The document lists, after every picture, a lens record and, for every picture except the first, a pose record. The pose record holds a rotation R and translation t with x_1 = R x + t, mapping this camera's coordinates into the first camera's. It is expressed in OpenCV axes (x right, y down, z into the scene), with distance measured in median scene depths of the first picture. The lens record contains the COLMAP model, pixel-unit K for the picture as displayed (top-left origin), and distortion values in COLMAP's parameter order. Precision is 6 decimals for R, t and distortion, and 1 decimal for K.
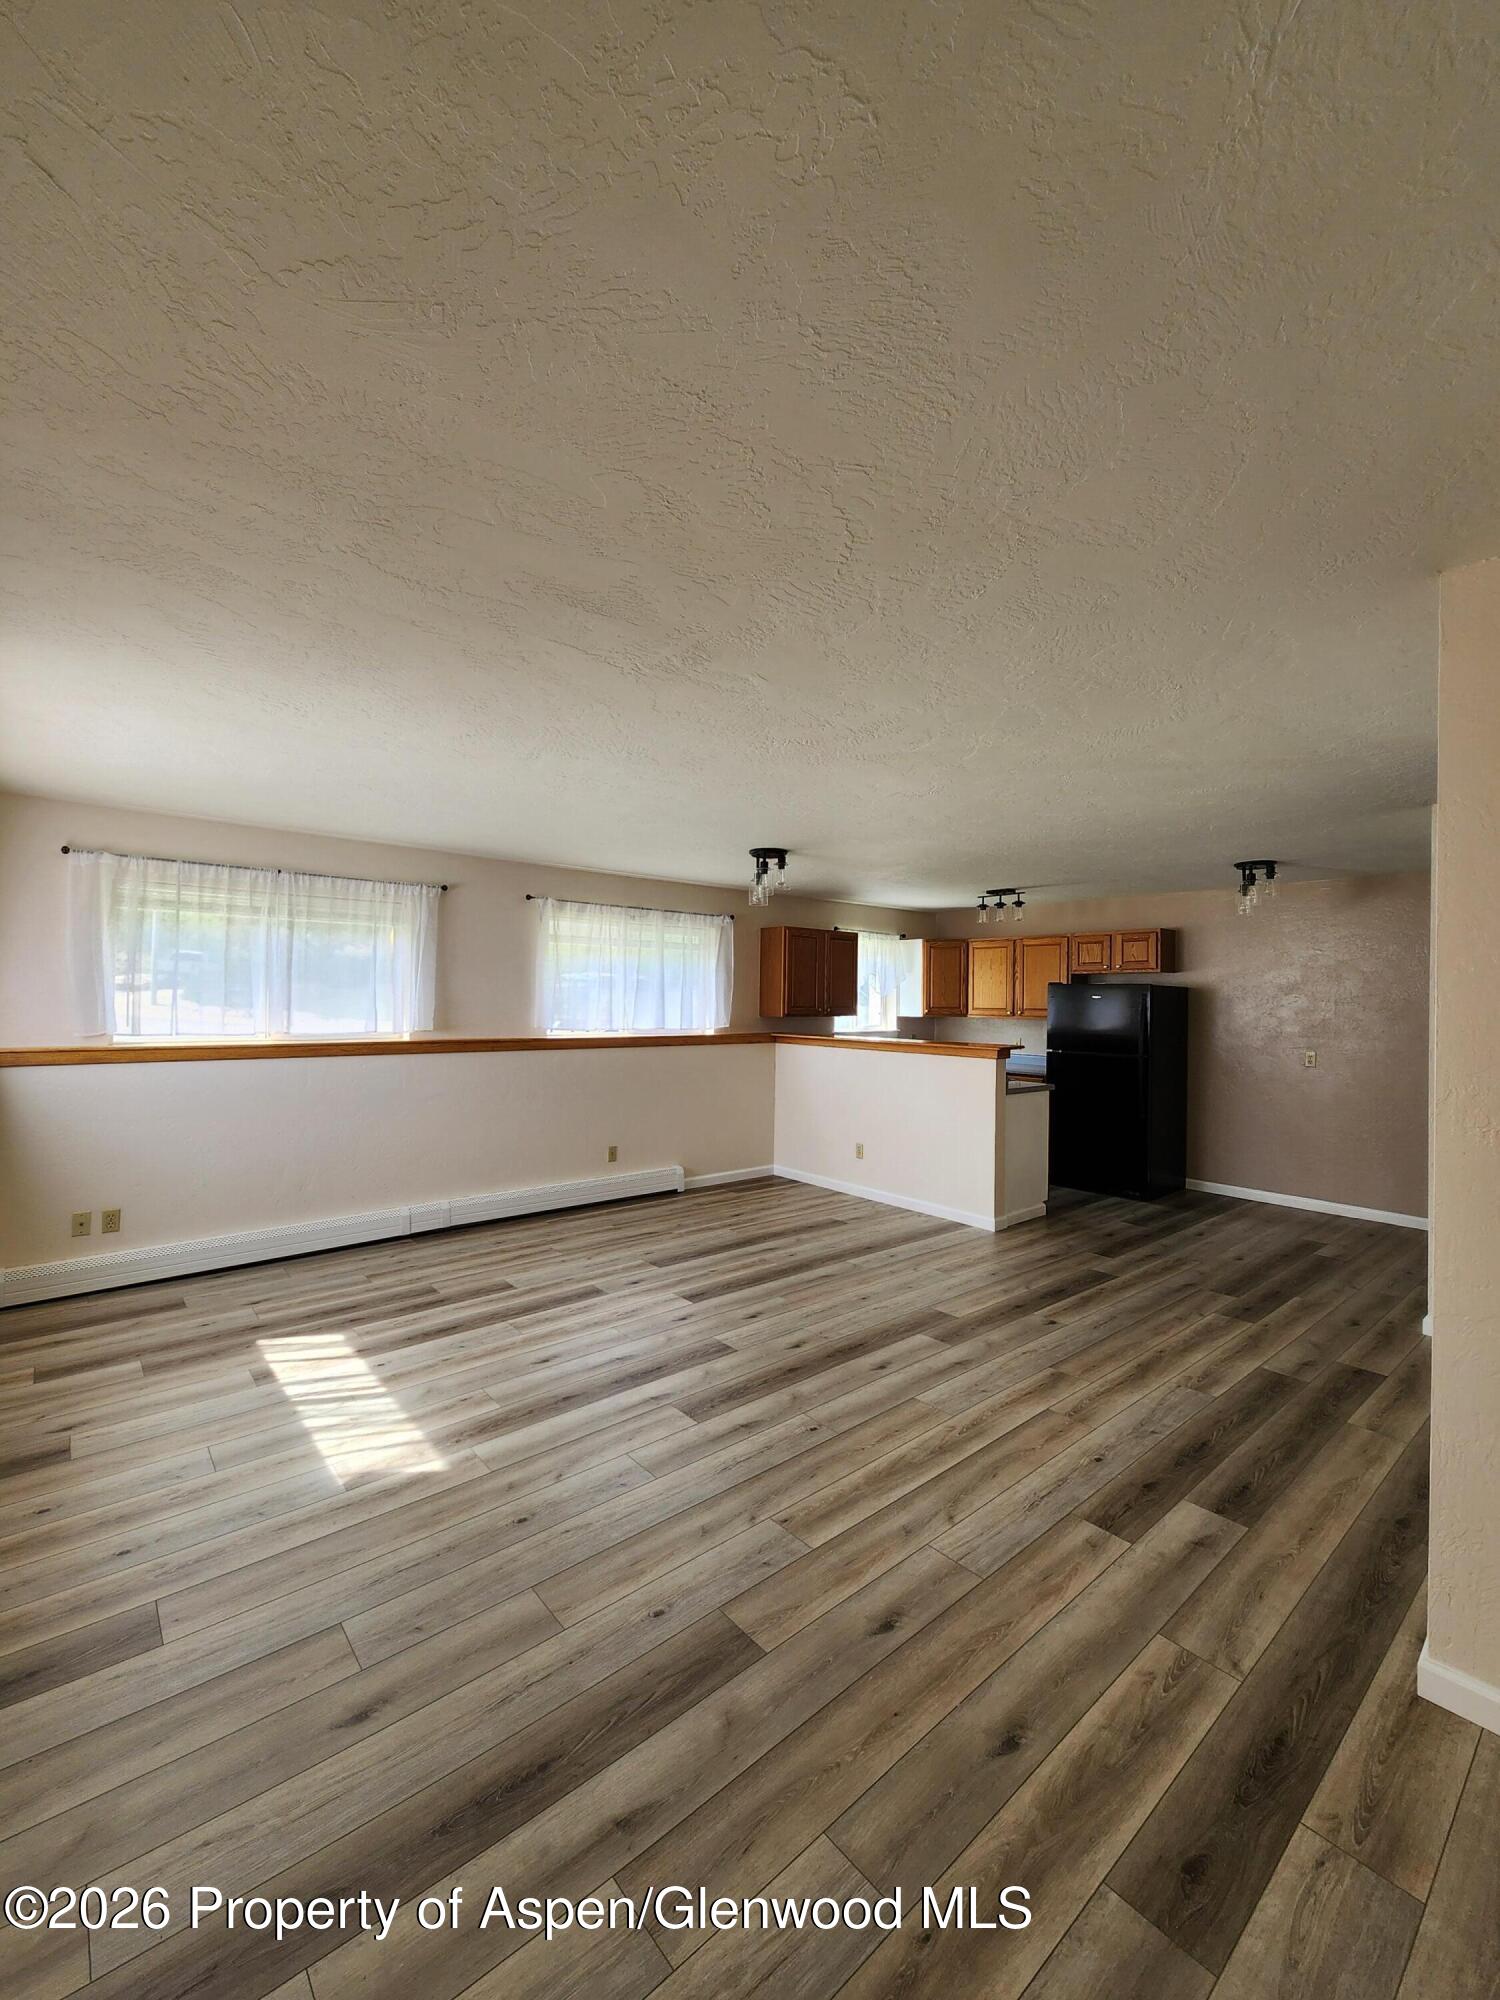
lens RADIAL K [[816.1, 0, 752.2], [0, 816.1, 1004.9], [0, 0, 1]] dist [0.000165, -0.002433]
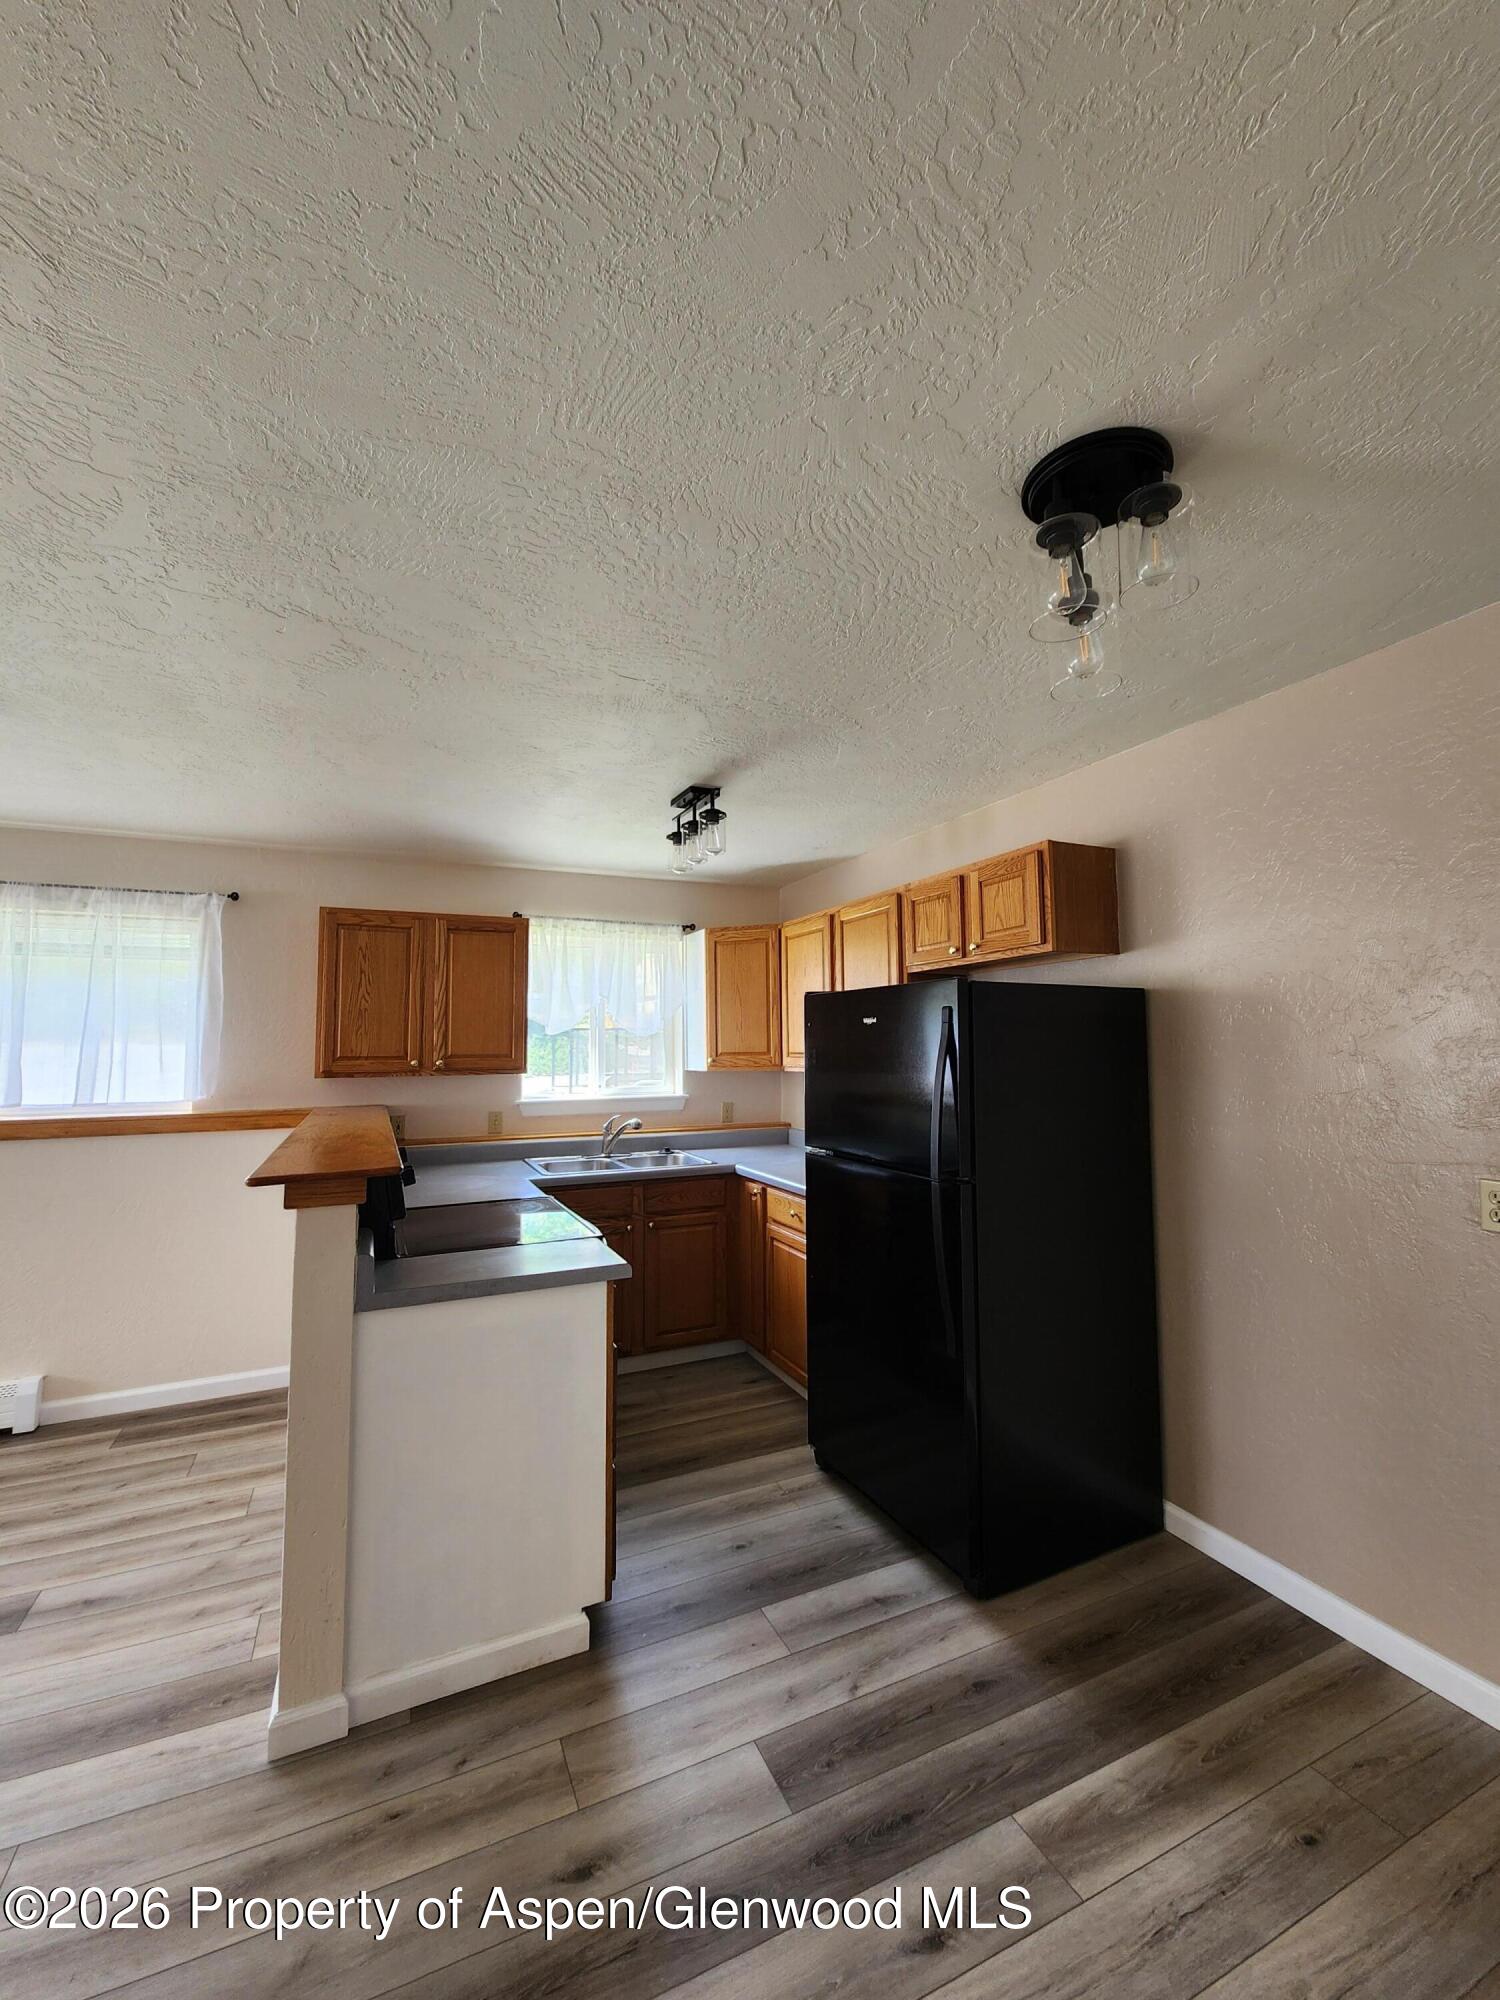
lens RADIAL K [[816.1, 0, 756.3], [0, 816.1, 1002.1], [0, 0, 1]] dist [0.000165, -0.002433]
pose [[0.965088, -0.036523, -0.259366, 0.814086], [0.019140, 0.997417, -0.069232, 0.013972], [0.261224, 0.061850, 0.963294, 1.035237]]
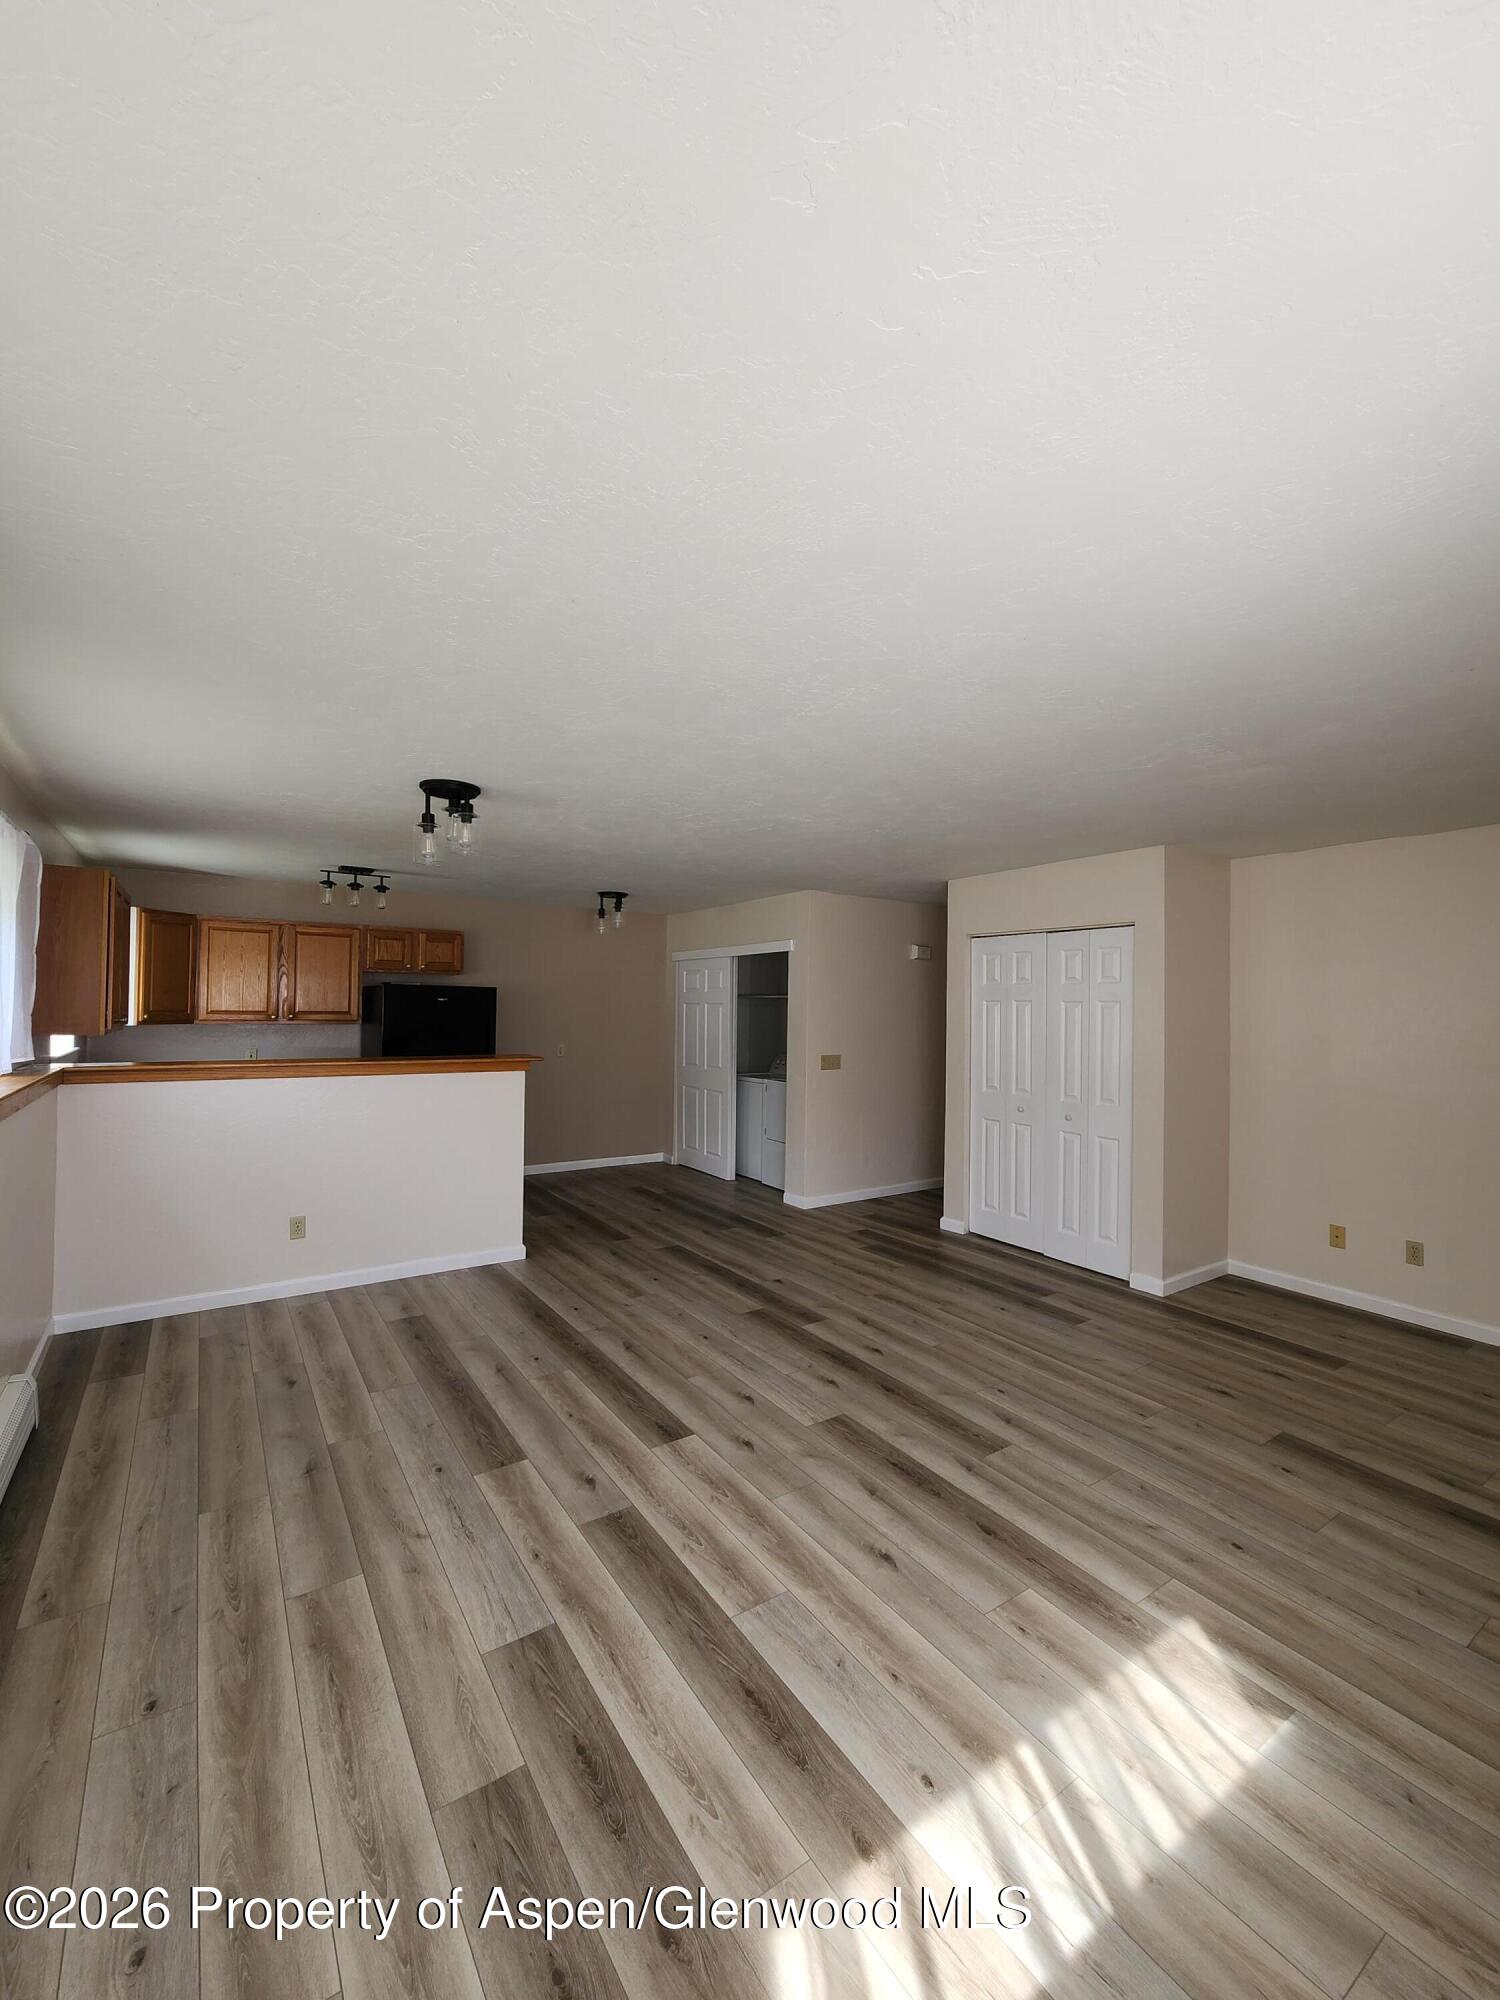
lens RADIAL K [[816.1, 0, 755.3], [0, 816.1, 987.9], [0, 0, 1]] dist [0.000165, -0.002433]
pose [[0.107320, 0.012277, 0.994149, -0.837865], [-0.007655, 0.999904, -0.011522, -0.024863], [-0.994195, -0.006373, 0.107403, 0.921513]]
